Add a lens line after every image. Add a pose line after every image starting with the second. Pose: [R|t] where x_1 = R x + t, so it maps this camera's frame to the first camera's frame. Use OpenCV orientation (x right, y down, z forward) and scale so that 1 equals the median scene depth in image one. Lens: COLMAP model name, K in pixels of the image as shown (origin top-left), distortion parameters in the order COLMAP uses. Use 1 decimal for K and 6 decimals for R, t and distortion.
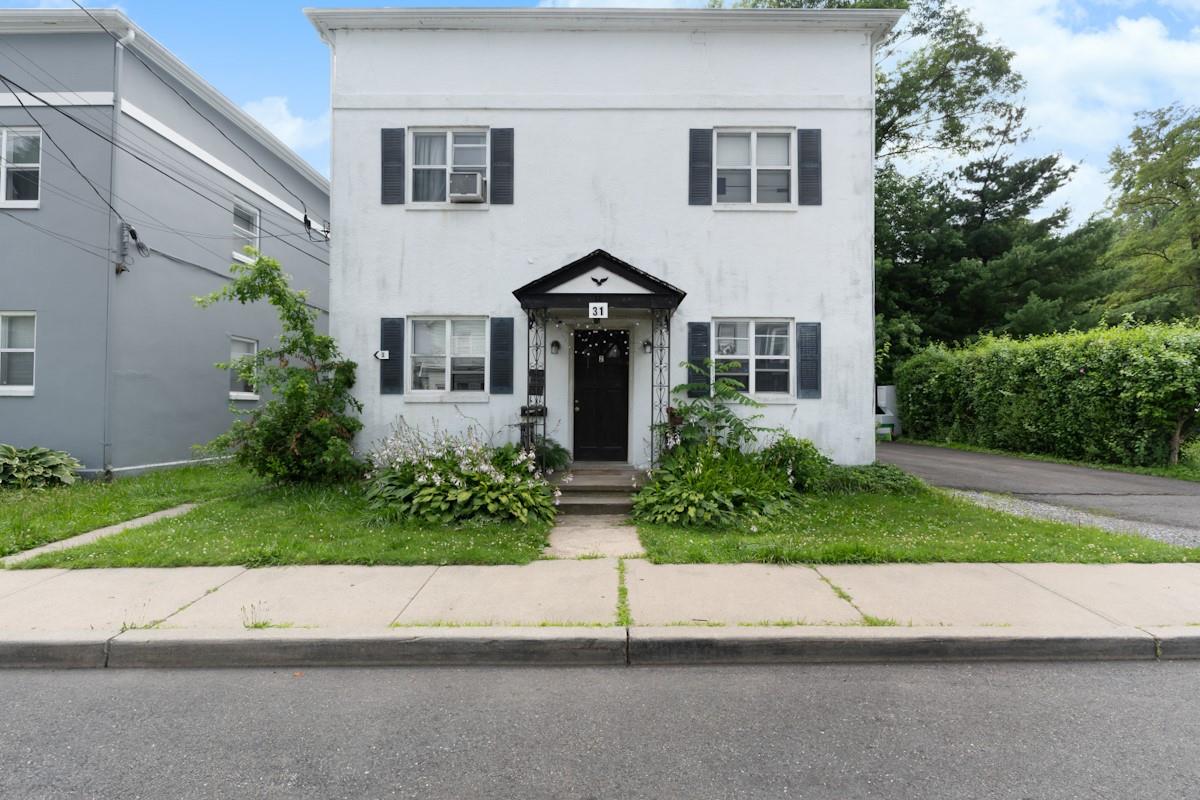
lens RADIAL K [[435.9, 0, 597.3], [0, 435.9, 400.3], [0, 0, 1]] dist [0.000231, -0.000075]
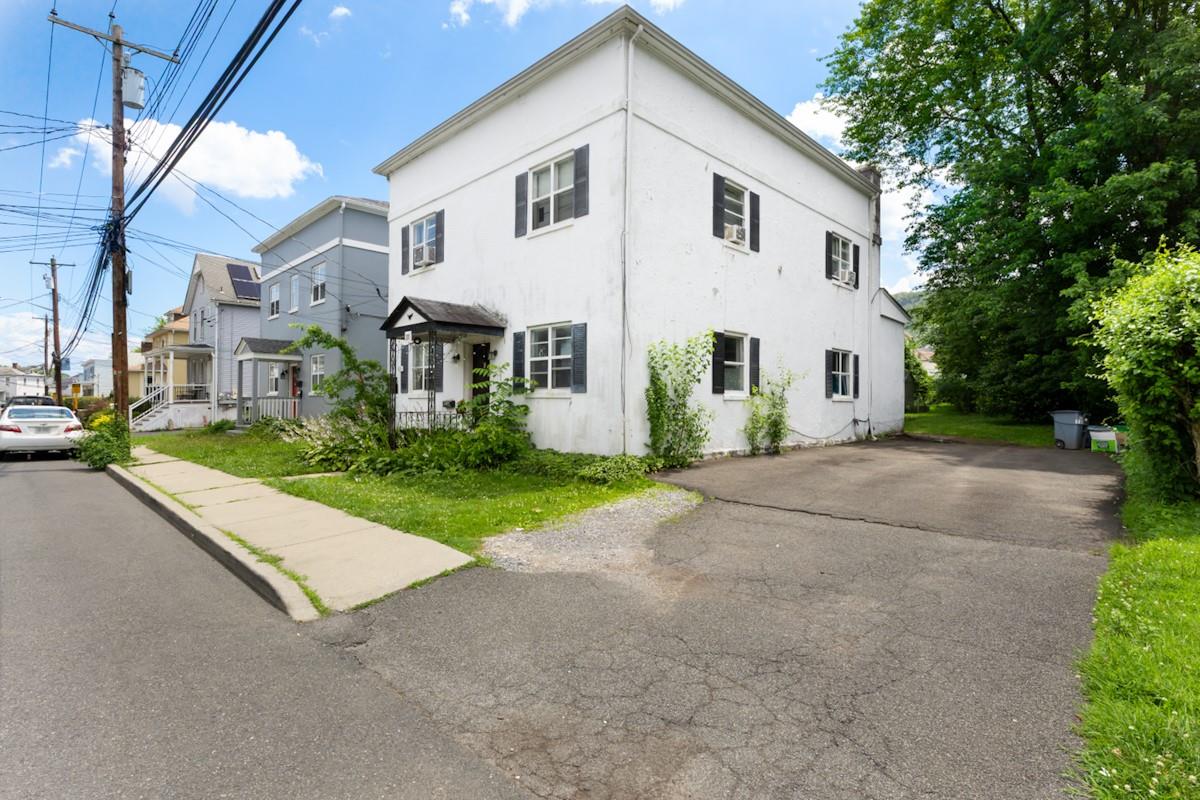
lens RADIAL K [[583.6, 0, 599.7], [0, 583.6, 400.3], [0, 0, 1]] dist [-0.000126, 0.000046]
pose [[0.708557, -0.004086, -0.705641, 1.547141], [0.008774, 0.999957, 0.003020, 0.010749], [0.705599, -0.008331, 0.708563, -0.012043]]
